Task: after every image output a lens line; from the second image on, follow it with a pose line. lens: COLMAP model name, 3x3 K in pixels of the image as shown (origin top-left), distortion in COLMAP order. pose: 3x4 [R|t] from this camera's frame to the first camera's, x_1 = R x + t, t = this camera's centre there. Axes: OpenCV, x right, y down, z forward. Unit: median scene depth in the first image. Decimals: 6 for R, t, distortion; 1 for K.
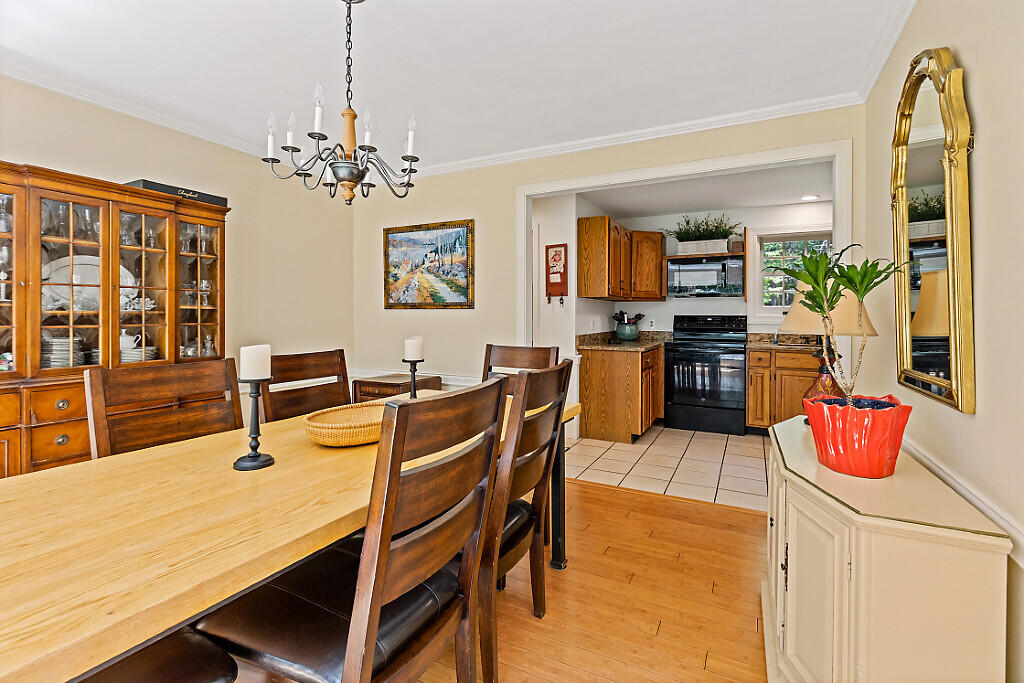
lens RADIAL K [[467.5, 0, 514.9], [0, 467.5, 322.4], [0, 0, 1]] dist [-0.001609, -0.001537]
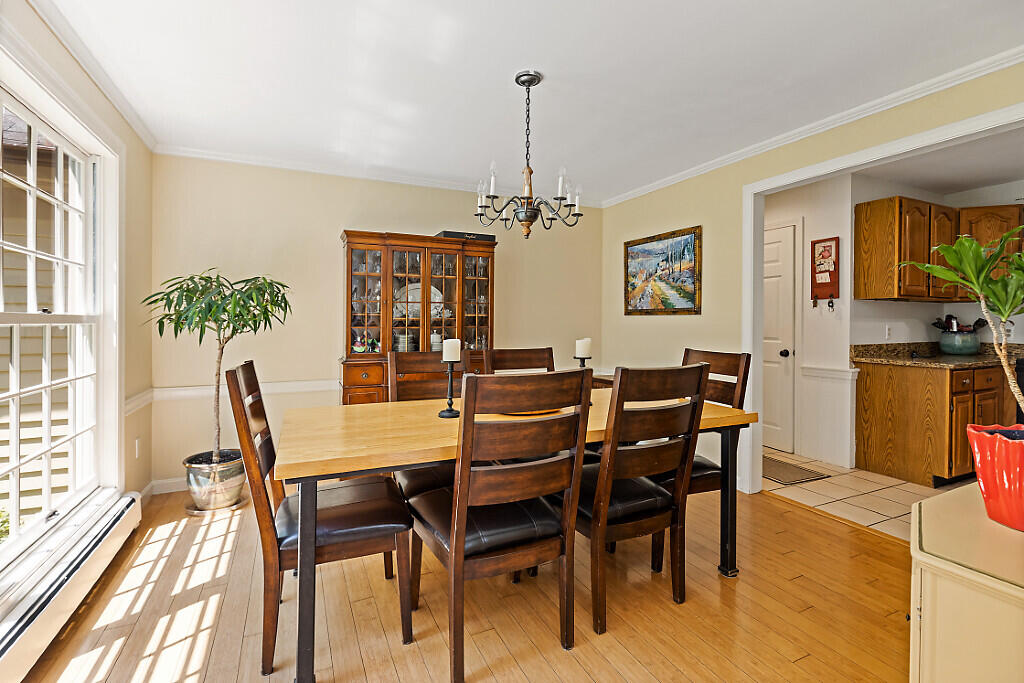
lens RADIAL K [[467.5, 0, 509.9], [0, 467.5, 327.0], [0, 0, 1]] dist [-0.001609, -0.001537]
pose [[0.790803, 0.007774, -0.612021, 0.258637], [-0.009677, 0.999953, 0.000198, 0.002039], [0.611994, 0.005766, 0.790841, -0.055435]]
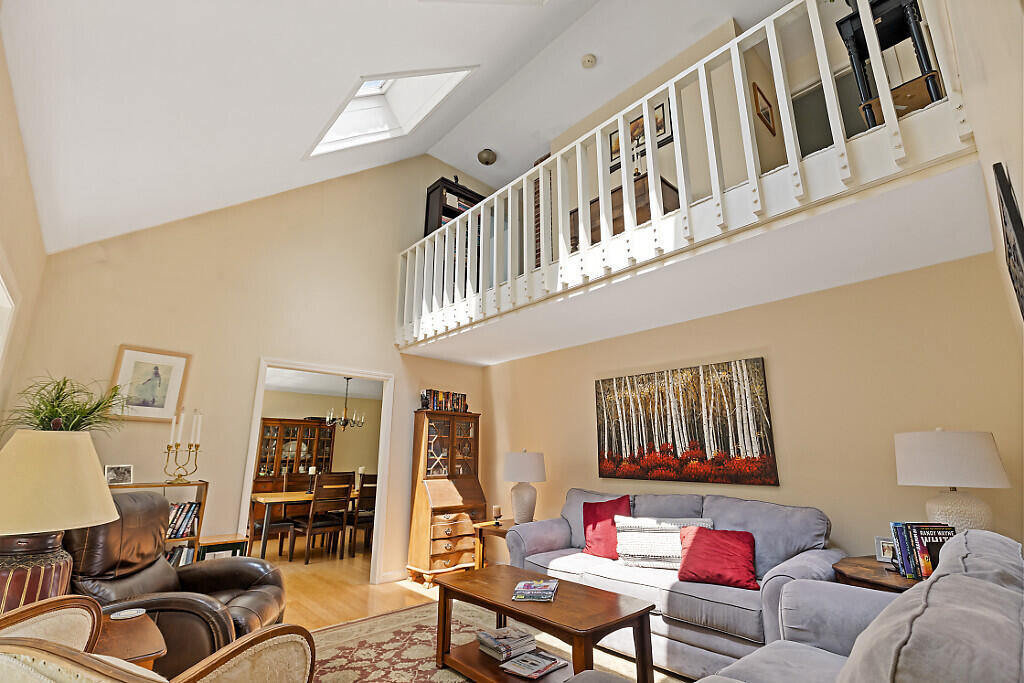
lens RADIAL K [[467.5, 0, 505.4], [0, 467.5, 359.7], [0, 0, 1]] dist [-0.001609, -0.001537]
pose [[0.929063, -0.074233, -0.362397, 1.400013], [-0.005890, 0.976566, -0.215138, -0.004160], [0.369874, 0.202012, 0.906854, -1.276583]]
